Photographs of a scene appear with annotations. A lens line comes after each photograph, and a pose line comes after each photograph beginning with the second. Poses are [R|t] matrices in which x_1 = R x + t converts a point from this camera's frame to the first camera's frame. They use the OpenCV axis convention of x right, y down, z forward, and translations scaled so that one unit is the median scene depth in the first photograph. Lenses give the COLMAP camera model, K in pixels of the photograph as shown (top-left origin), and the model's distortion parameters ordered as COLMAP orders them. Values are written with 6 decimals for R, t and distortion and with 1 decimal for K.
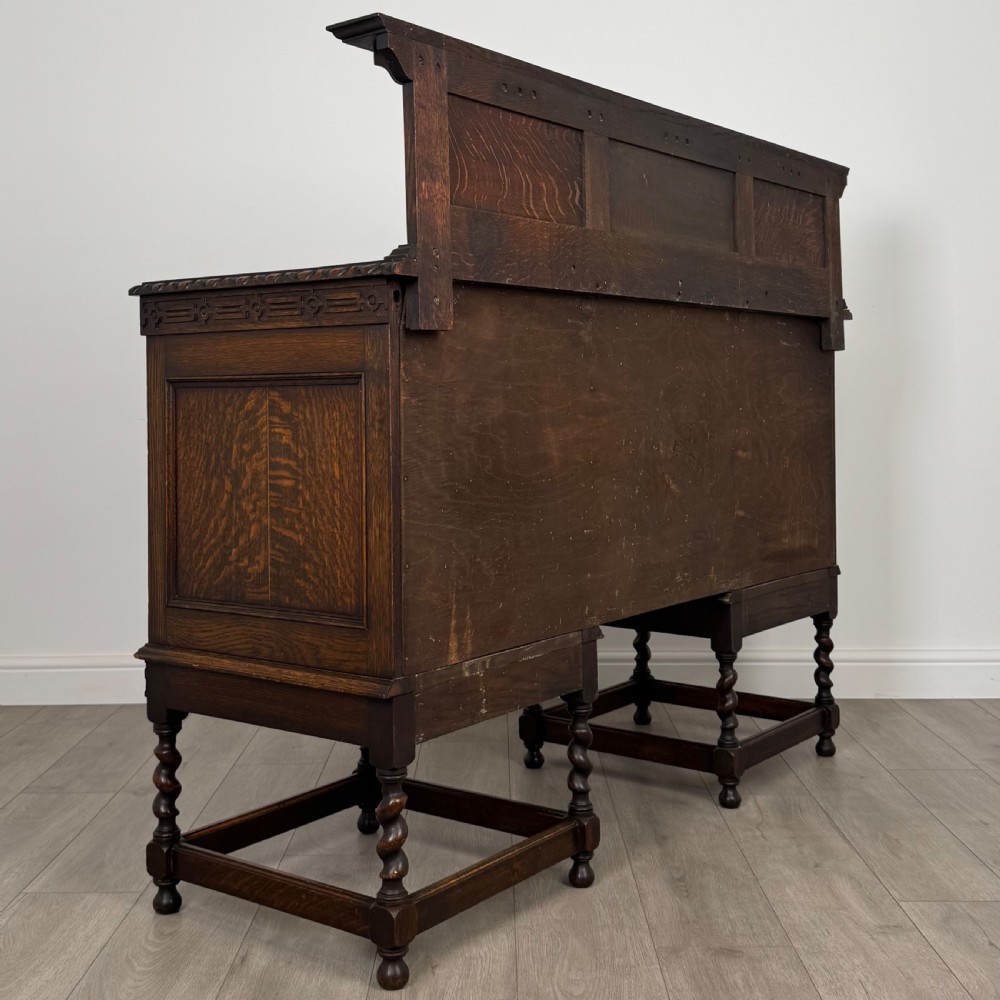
lens RADIAL K [[1357.4, 0, 500.2], [0, 1357.4, 494.9], [0, 0, 1]] dist [0.027926, 0.000000]
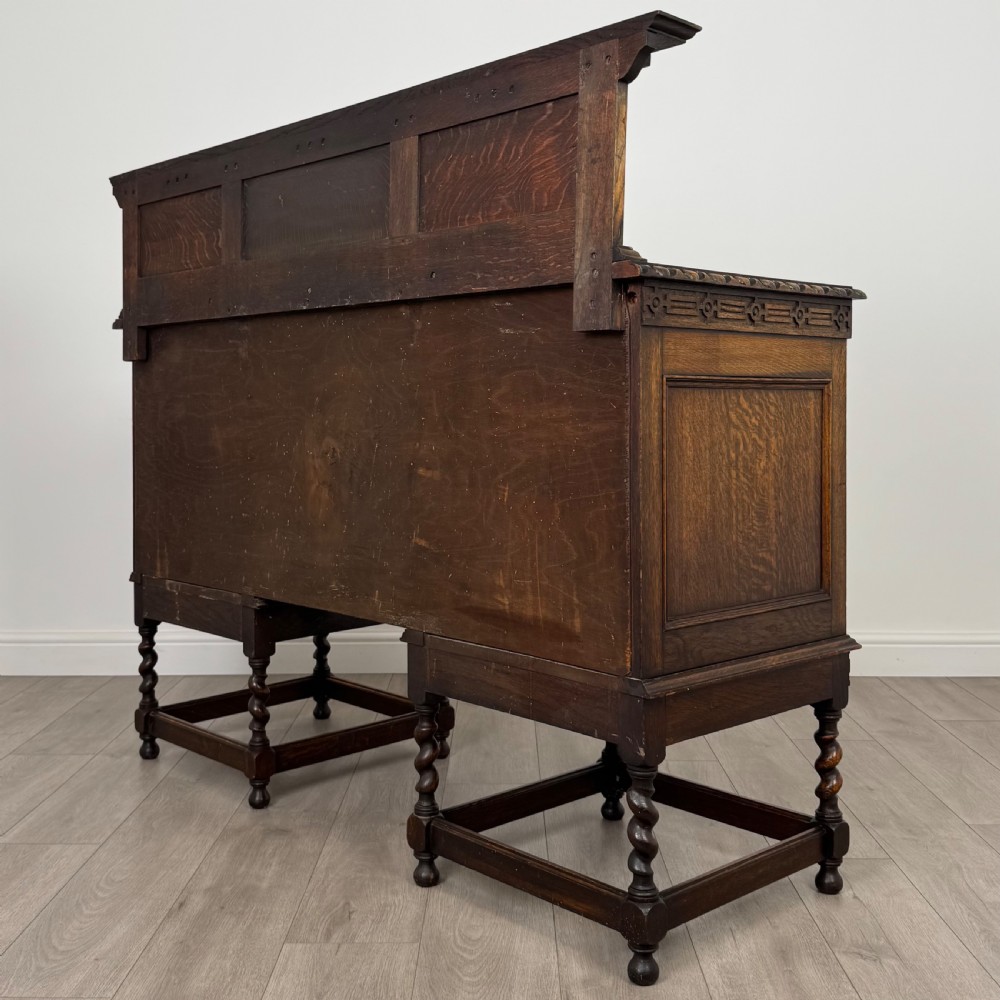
lens RADIAL K [[1226.5, 0, 502.1], [0, 1226.5, 502.3], [0, 0, 1]] dist [0.091219, 0.000000]
pose [[-0.182310, 0.090967, -0.979024, 1.111904], [-0.061392, 0.992715, 0.103671, -0.113646], [0.981323, 0.079004, -0.175397, 1.440595]]
